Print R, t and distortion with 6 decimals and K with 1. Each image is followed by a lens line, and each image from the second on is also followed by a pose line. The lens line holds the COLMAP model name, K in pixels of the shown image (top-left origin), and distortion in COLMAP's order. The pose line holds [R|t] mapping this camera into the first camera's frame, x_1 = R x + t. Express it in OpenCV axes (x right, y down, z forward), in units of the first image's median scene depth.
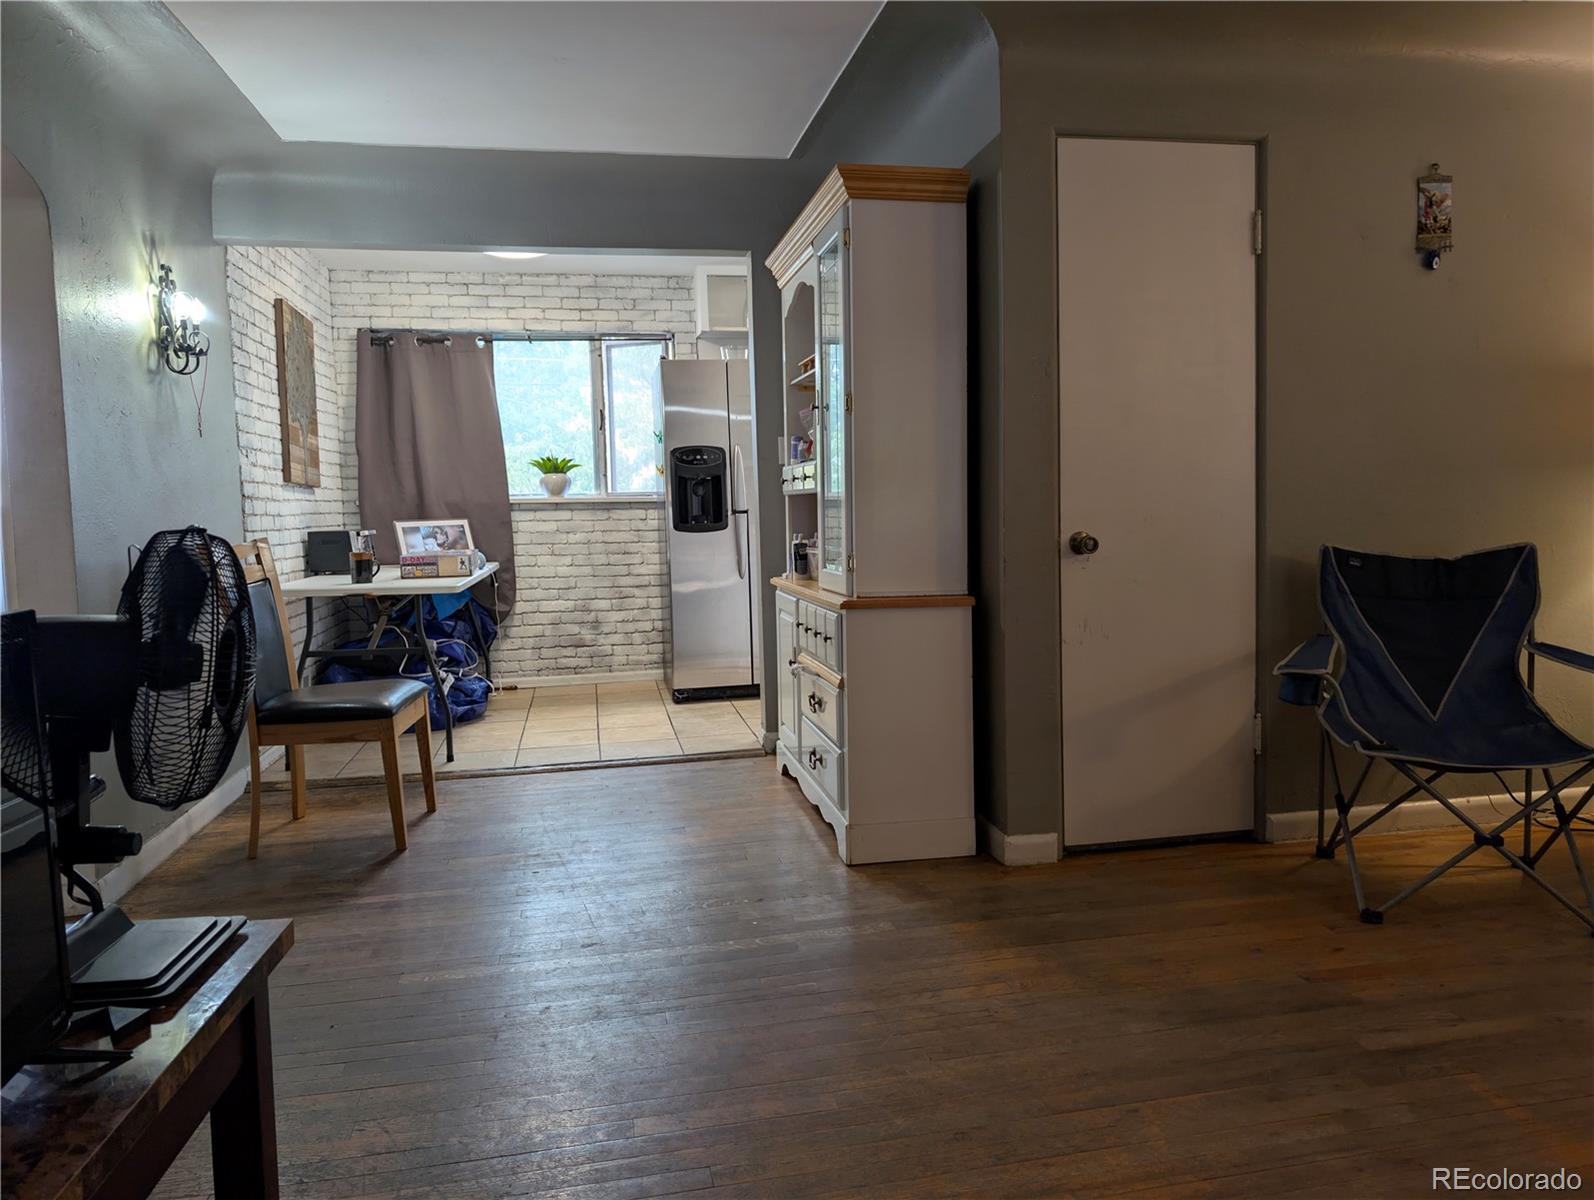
lens RADIAL K [[1151.4, 0, 808.0], [0, 1151.4, 579.4], [0, 0, 1]] dist [0.014482, -0.001979]
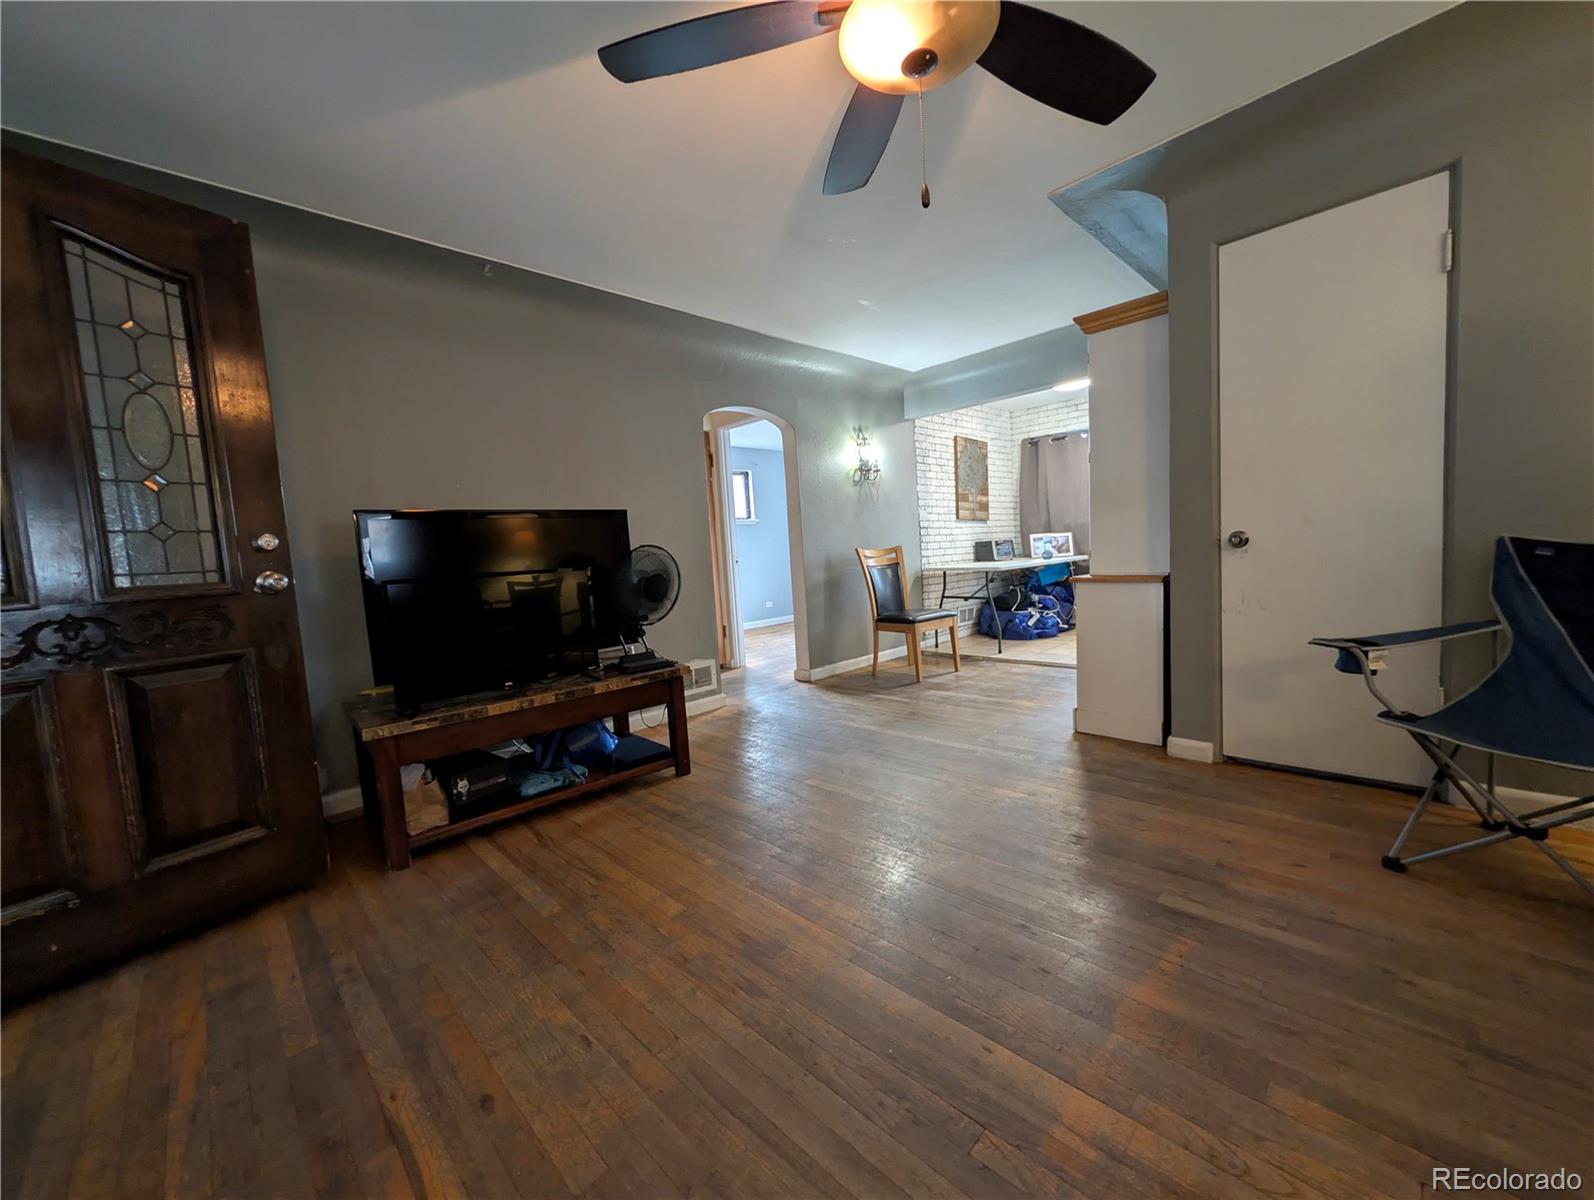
lens RADIAL K [[611.0, 0, 797.0], [0, 611.0, 600.0], [0, 0, 1]] dist [0.000309, -0.000008]
pose [[0.544962, 0.057741, -0.836470, 0.544110], [-0.010556, 0.998019, 0.062015, 0.000460], [0.838394, -0.024966, 0.544492, 0.155332]]
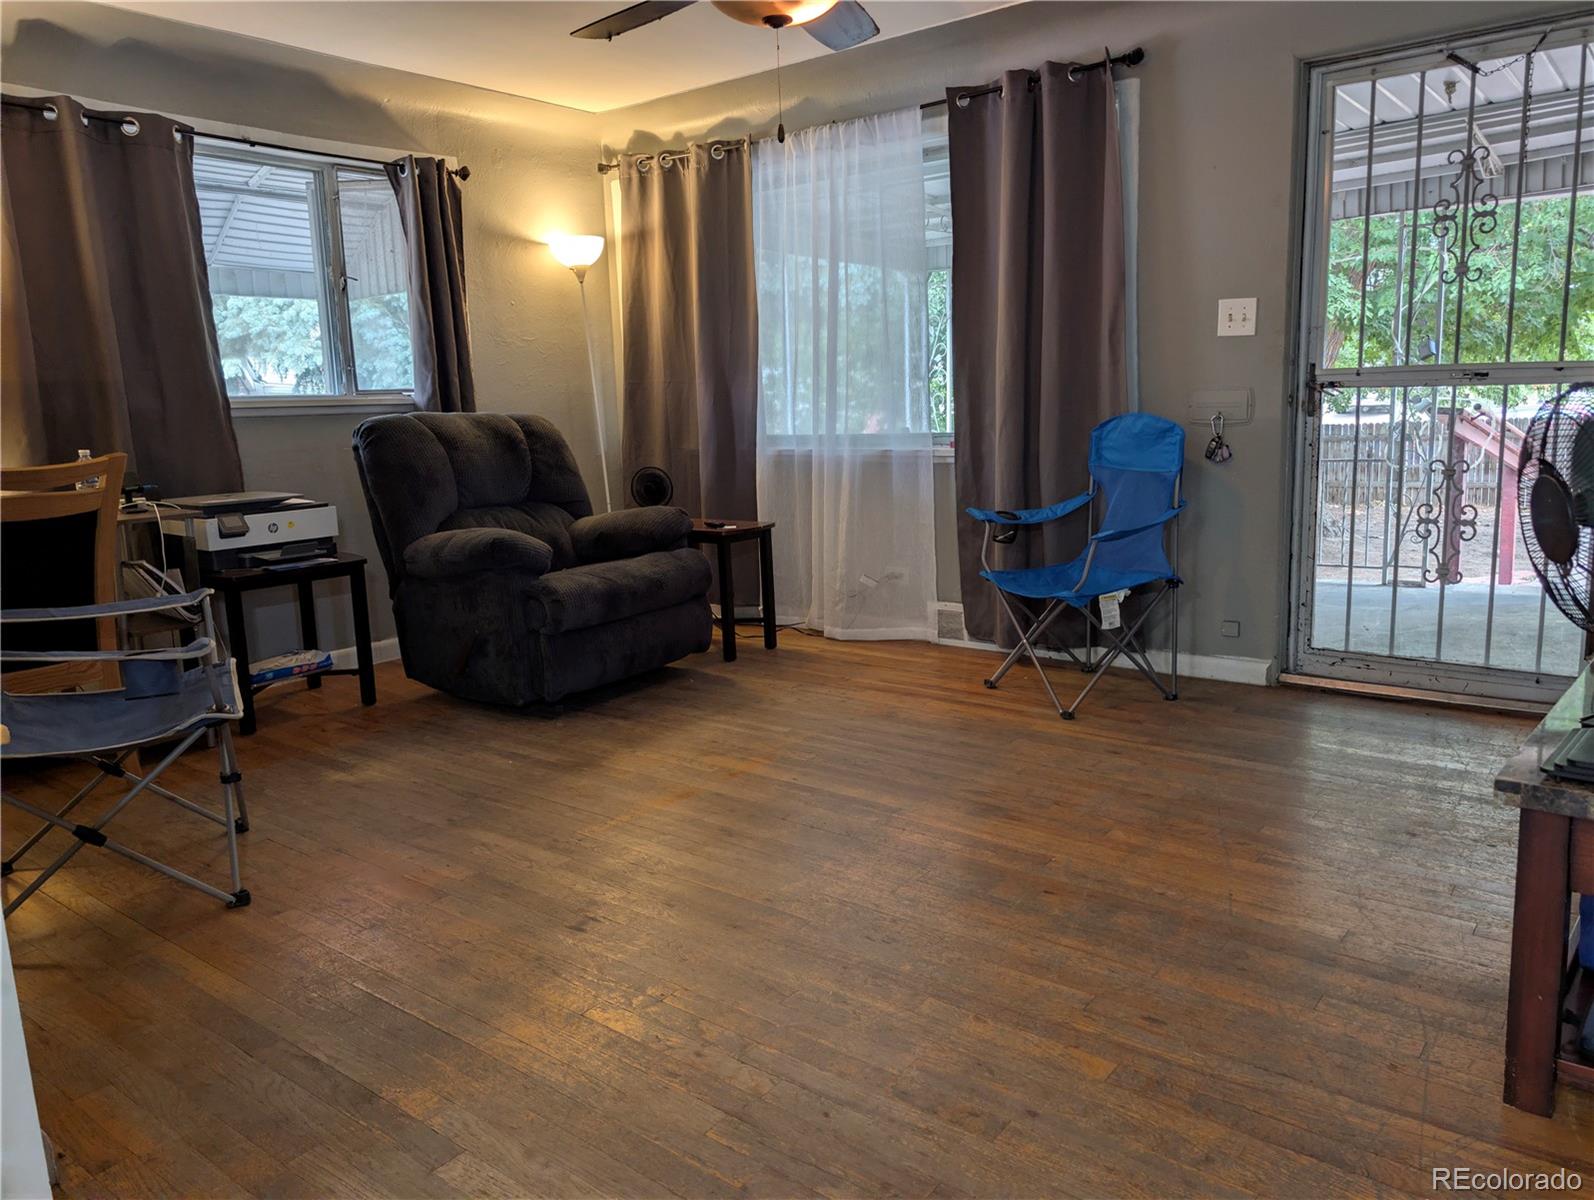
lens RADIAL K [[1151.4, 0, 808.0], [0, 1151.4, 579.4], [0, 0, 1]] dist [0.014482, -0.001979]
pose [[-0.650970, -0.079864, 0.754891, -0.382160], [0.099808, 0.976812, 0.189411, -0.063031], [-0.752514, 0.198645, -0.627904, 0.983087]]
